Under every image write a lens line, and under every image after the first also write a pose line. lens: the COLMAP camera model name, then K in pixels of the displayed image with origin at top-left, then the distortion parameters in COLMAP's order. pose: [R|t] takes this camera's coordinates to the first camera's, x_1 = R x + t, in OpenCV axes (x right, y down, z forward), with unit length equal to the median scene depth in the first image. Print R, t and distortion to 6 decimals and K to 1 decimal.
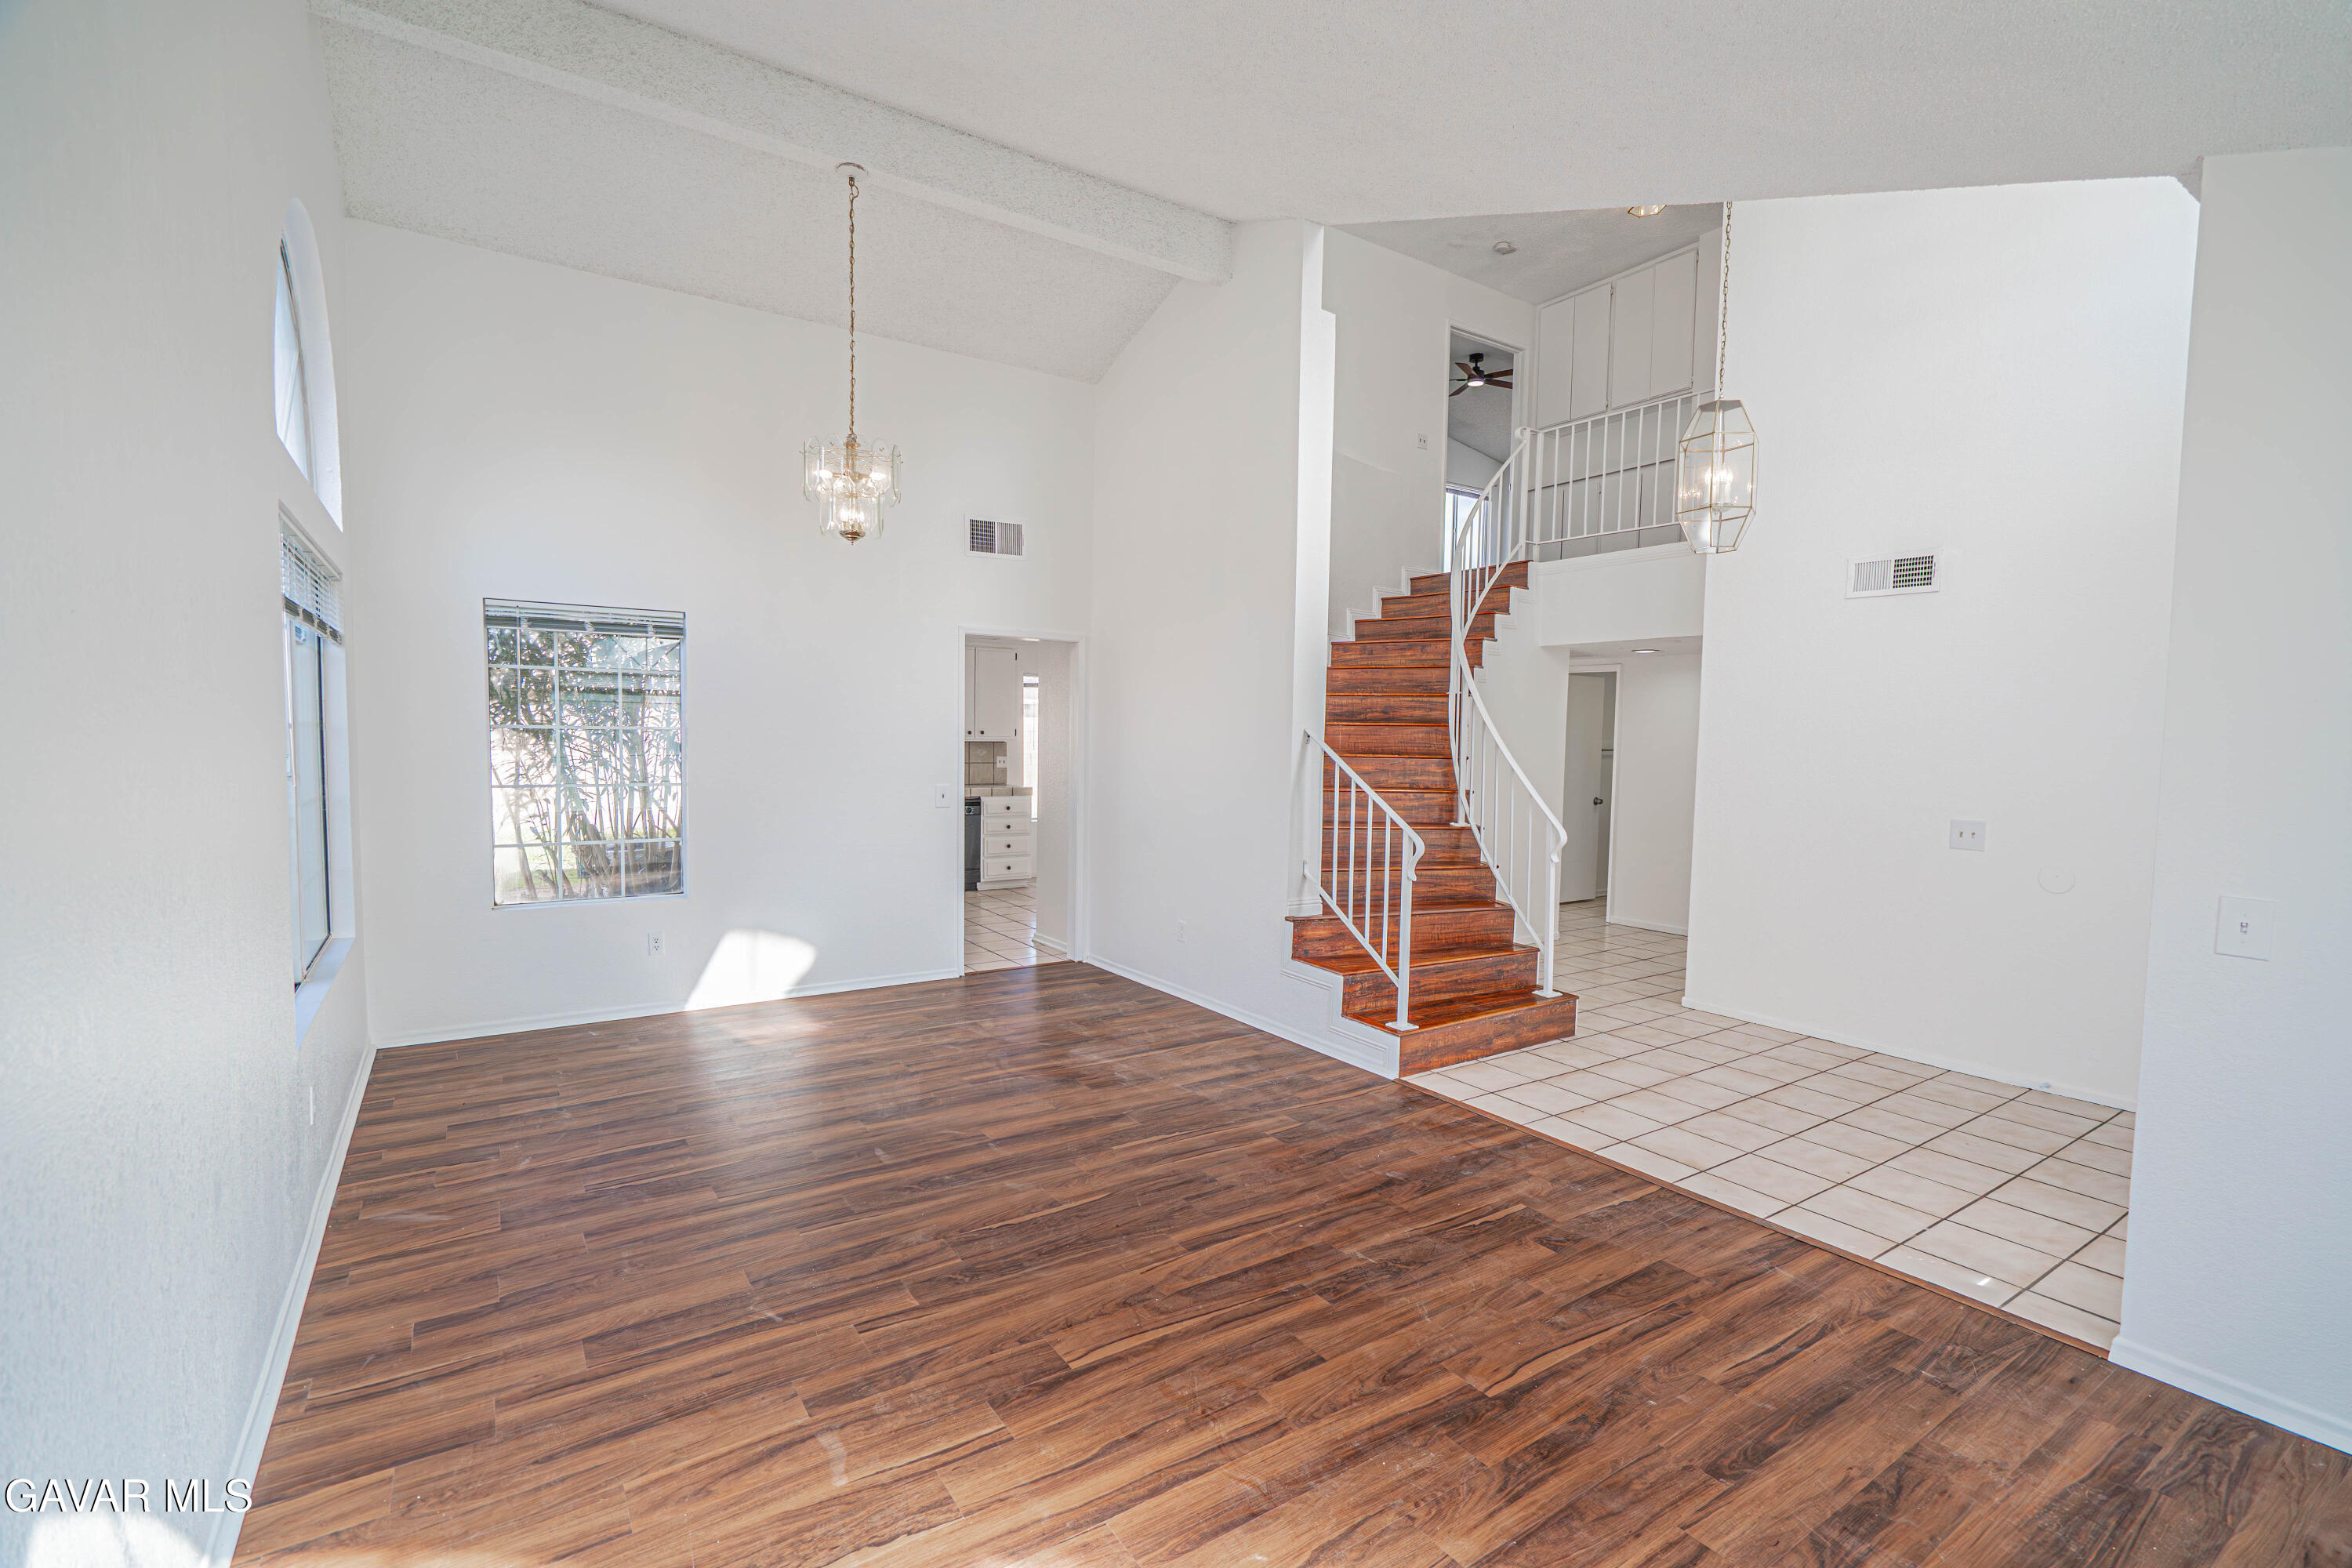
lens RADIAL K [[1054.4, 0, 1186.9], [0, 1054.4, 790.2], [0, 0, 1]] dist [-0.003707, 0.001881]
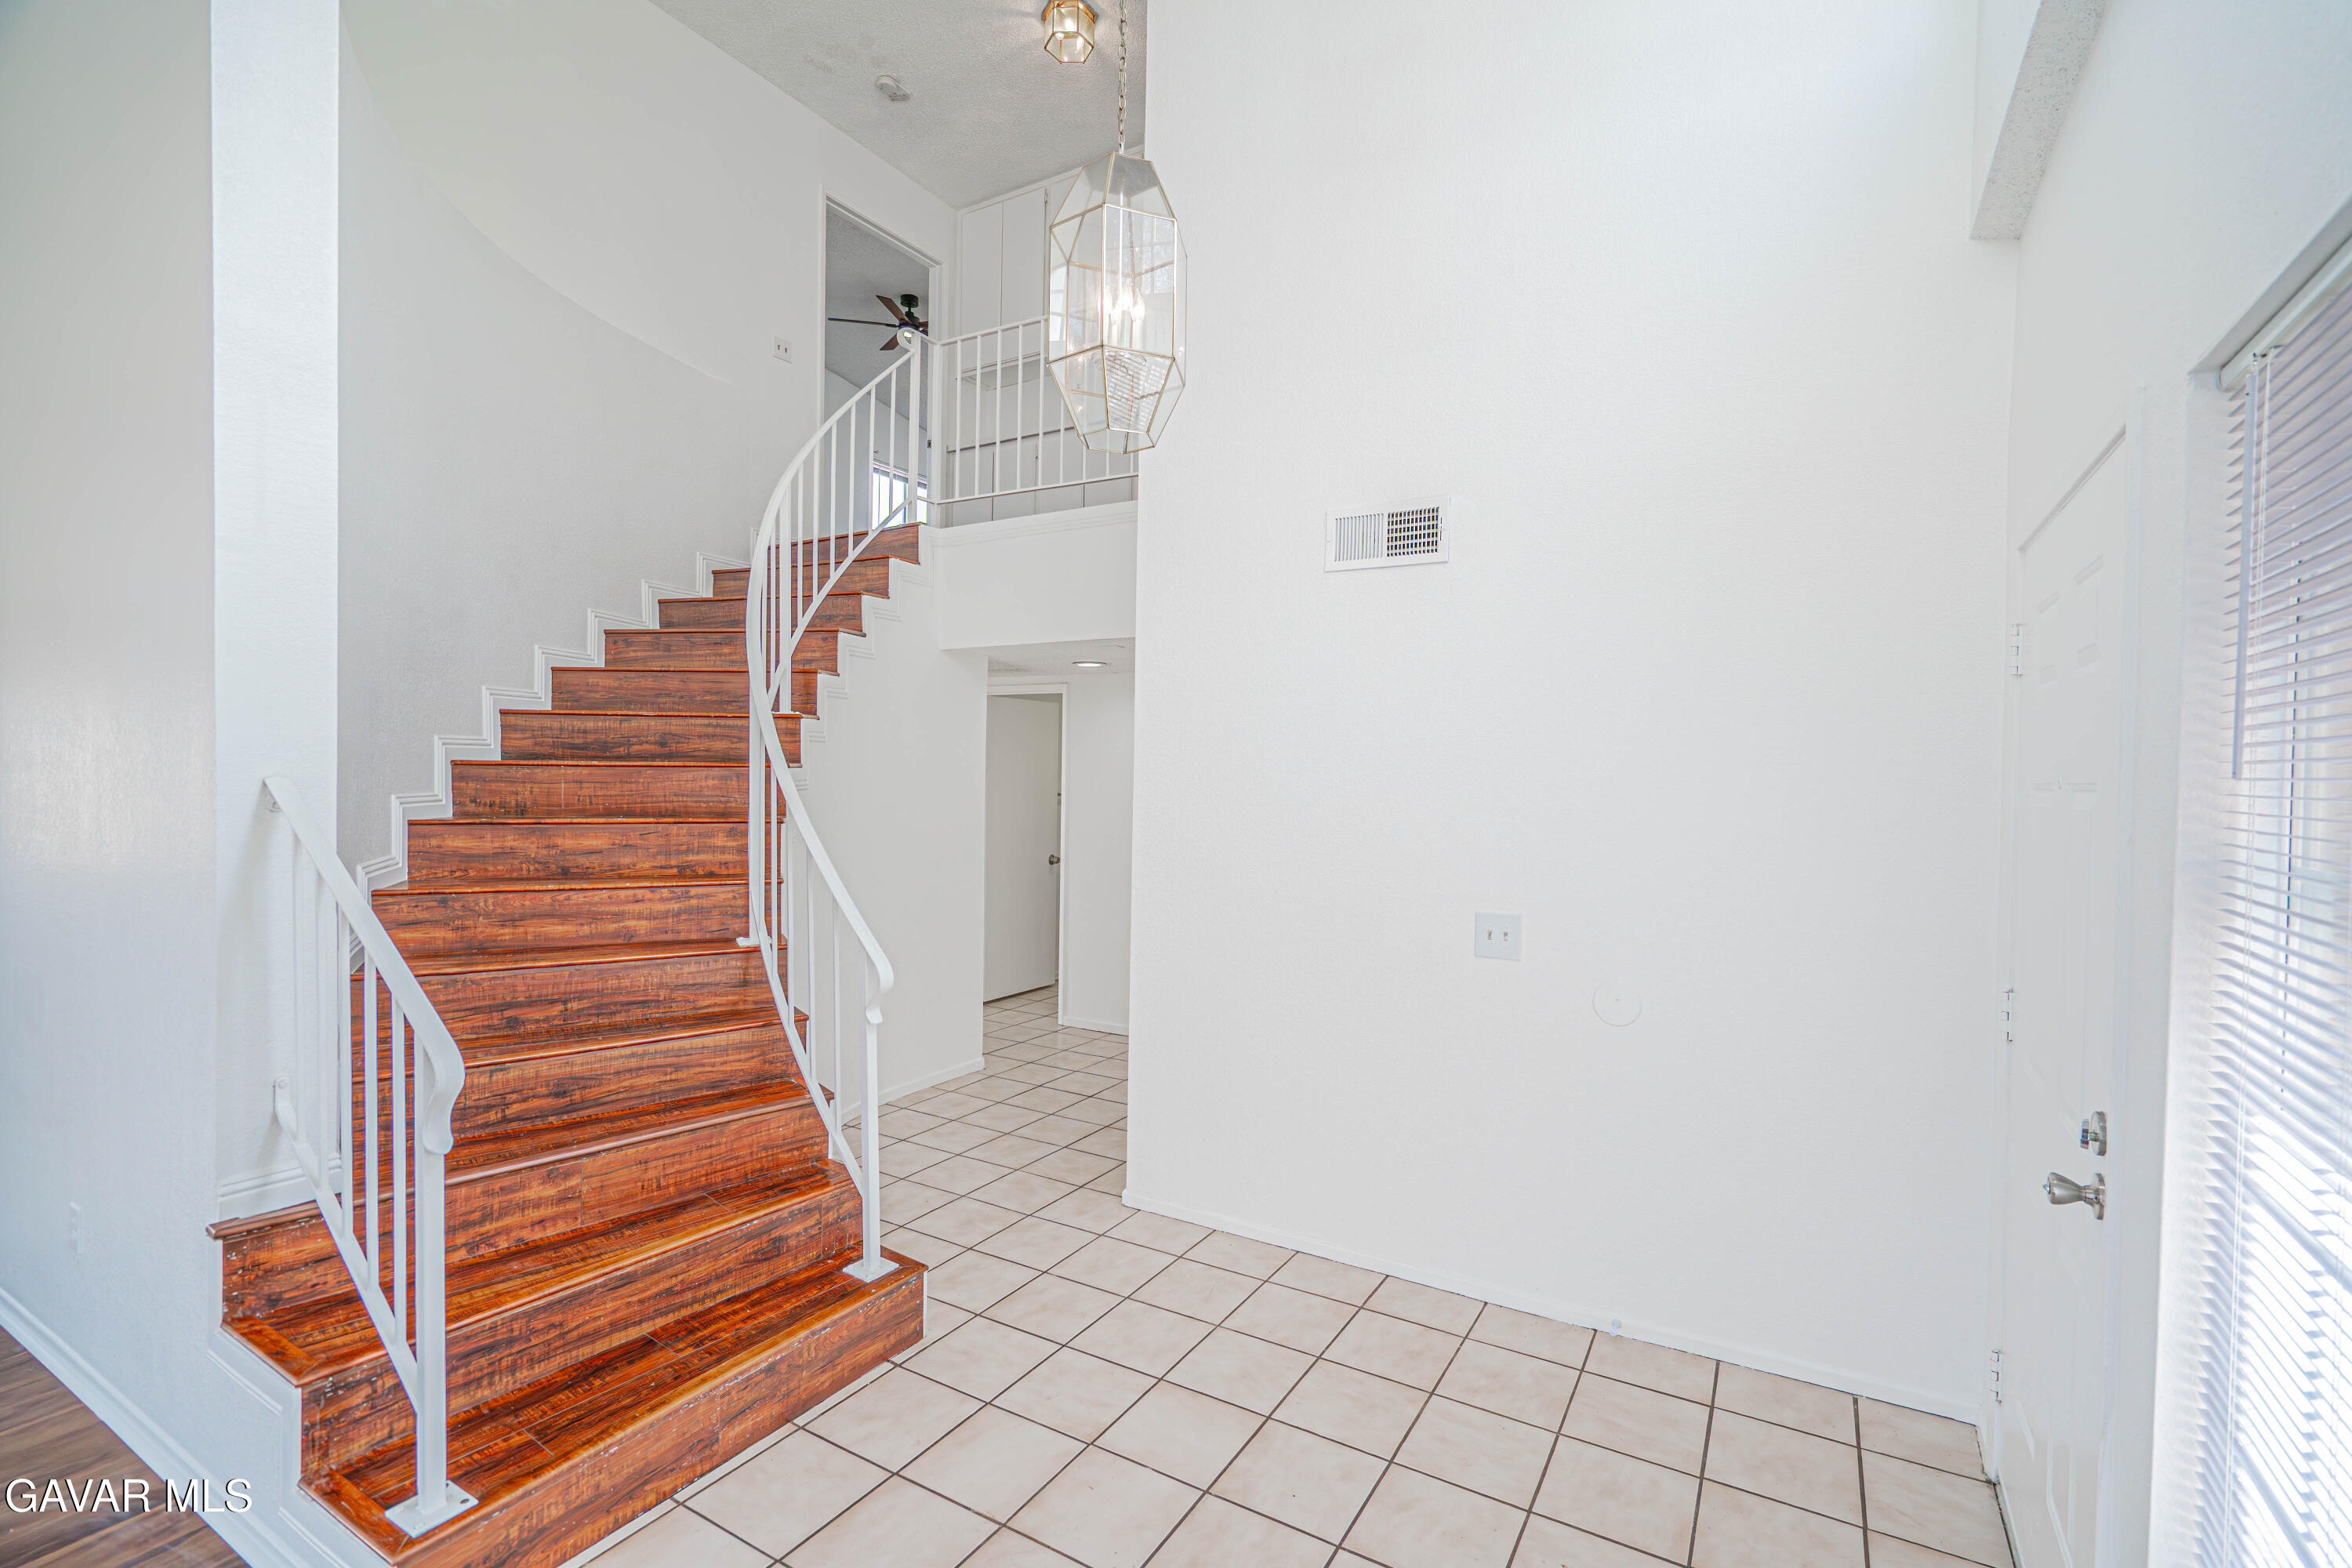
lens RADIAL K [[1054.4, 0, 1181.2], [0, 1054.4, 784.1], [0, 0, 1]] dist [-0.003707, 0.001881]
pose [[0.908185, -0.009203, 0.418469, 0.293438], [0.025584, 0.999109, -0.033552, -0.034141], [-0.417787, 0.041177, 0.907611, 0.488502]]
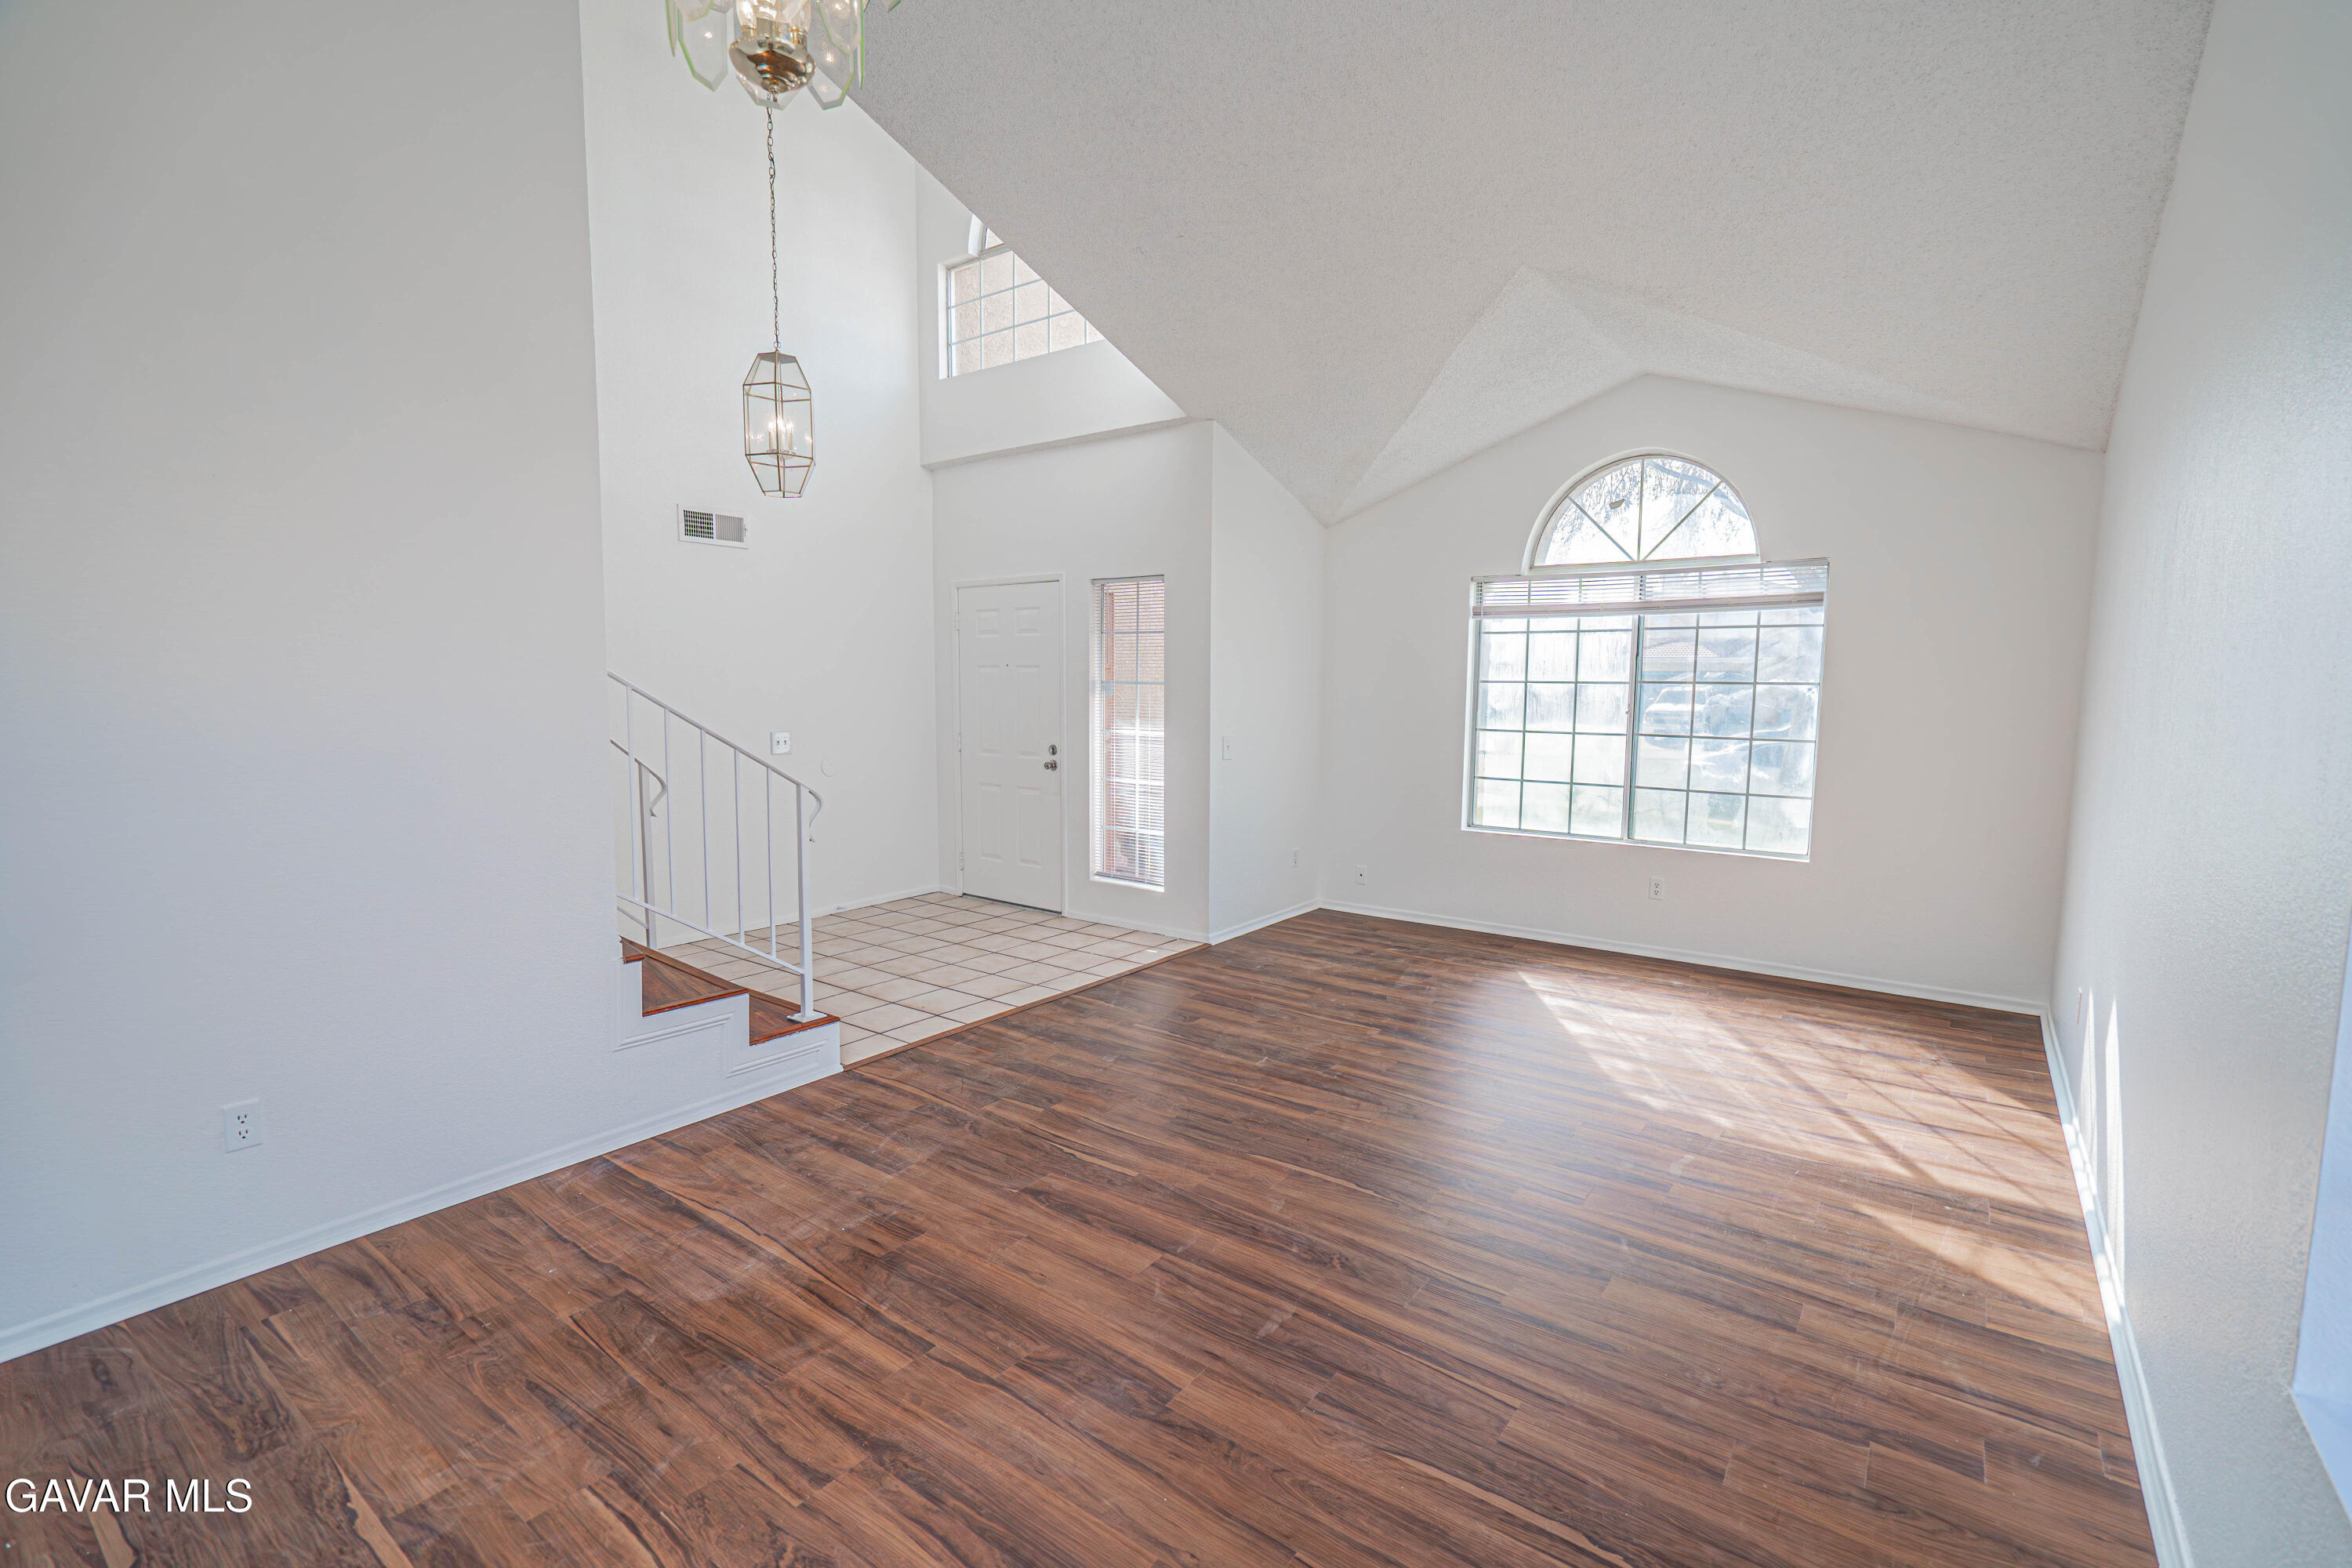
lens RADIAL K [[1054.4, 0, 1183.4], [0, 1054.4, 787.8], [0, 0, 1]] dist [-0.003707, 0.001881]
pose [[-0.330725, -0.113144, 0.936920, -0.654386], [0.039579, 0.990251, 0.133556, -0.057525], [-0.942897, 0.081253, -0.323023, 0.955248]]
